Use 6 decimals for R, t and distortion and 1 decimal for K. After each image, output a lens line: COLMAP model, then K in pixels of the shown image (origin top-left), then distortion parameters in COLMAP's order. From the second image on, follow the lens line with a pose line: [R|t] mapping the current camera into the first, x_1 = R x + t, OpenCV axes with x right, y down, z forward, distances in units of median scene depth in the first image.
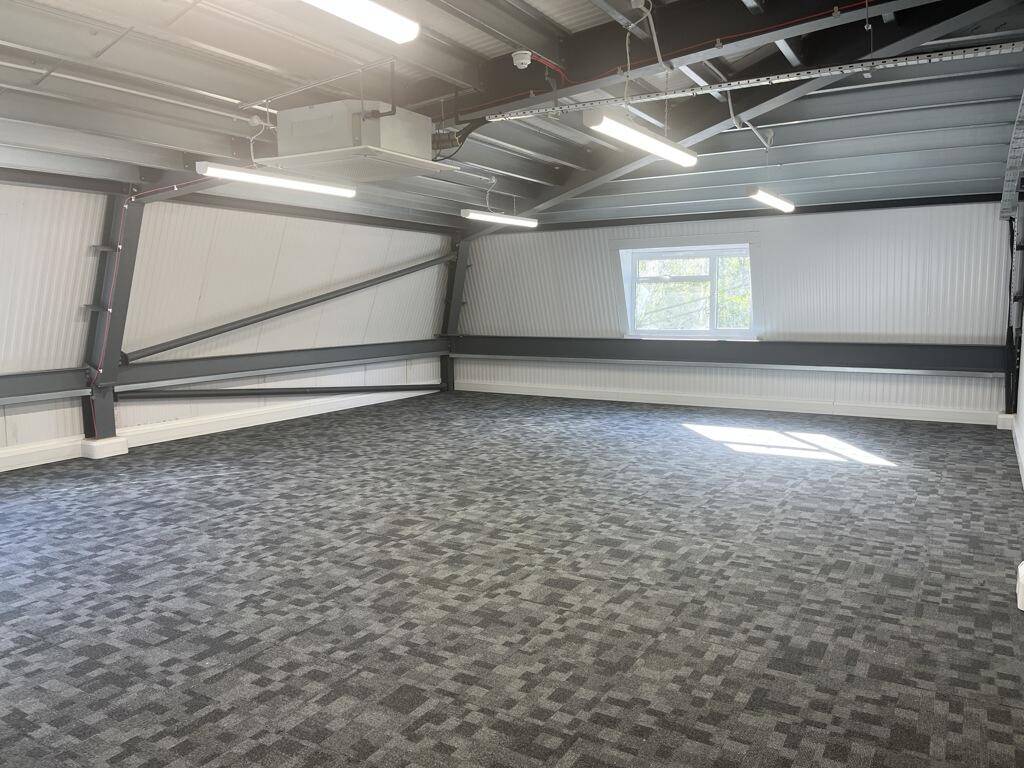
lens RADIAL K [[773.9, 0, 504.2], [0, 773.9, 385.9], [0, 0, 1]] dist [0.105929, -0.152275]
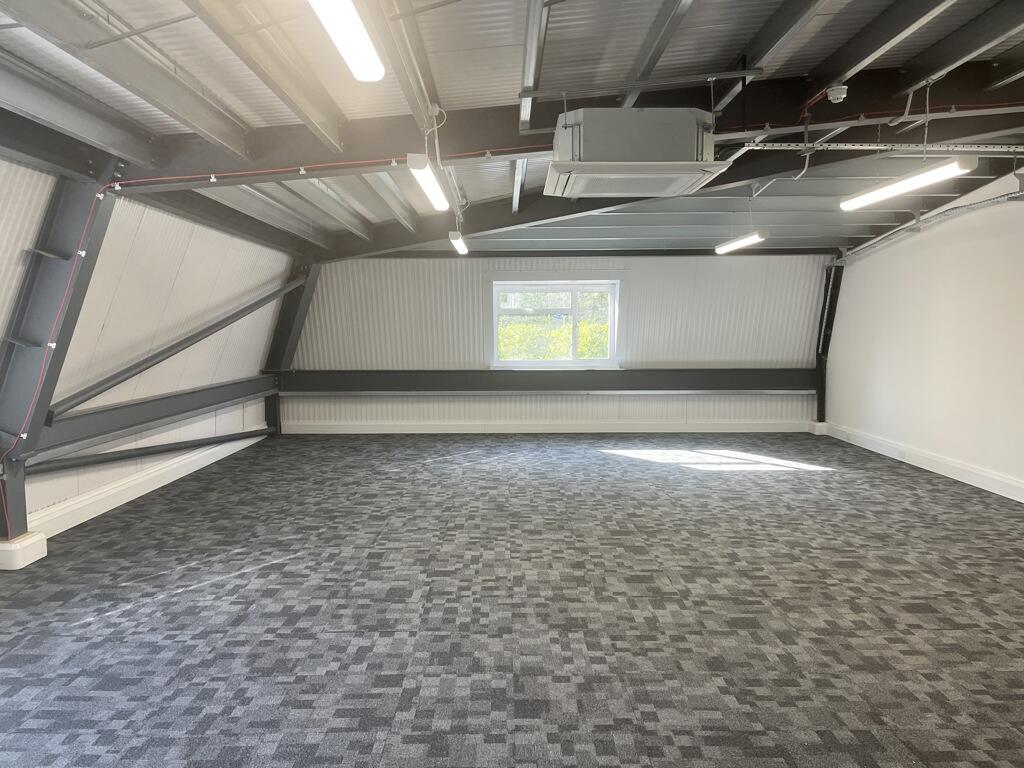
lens RADIAL K [[774.7, 0, 508.3], [0, 774.7, 388.1], [0, 0, 1]] dist [0.099040, -0.138886]
pose [[0.854174, -0.036046, 0.518736, -0.429754], [0.054965, 0.998264, -0.021141, -0.019619], [-0.517074, 0.046570, 0.854673, 0.181962]]
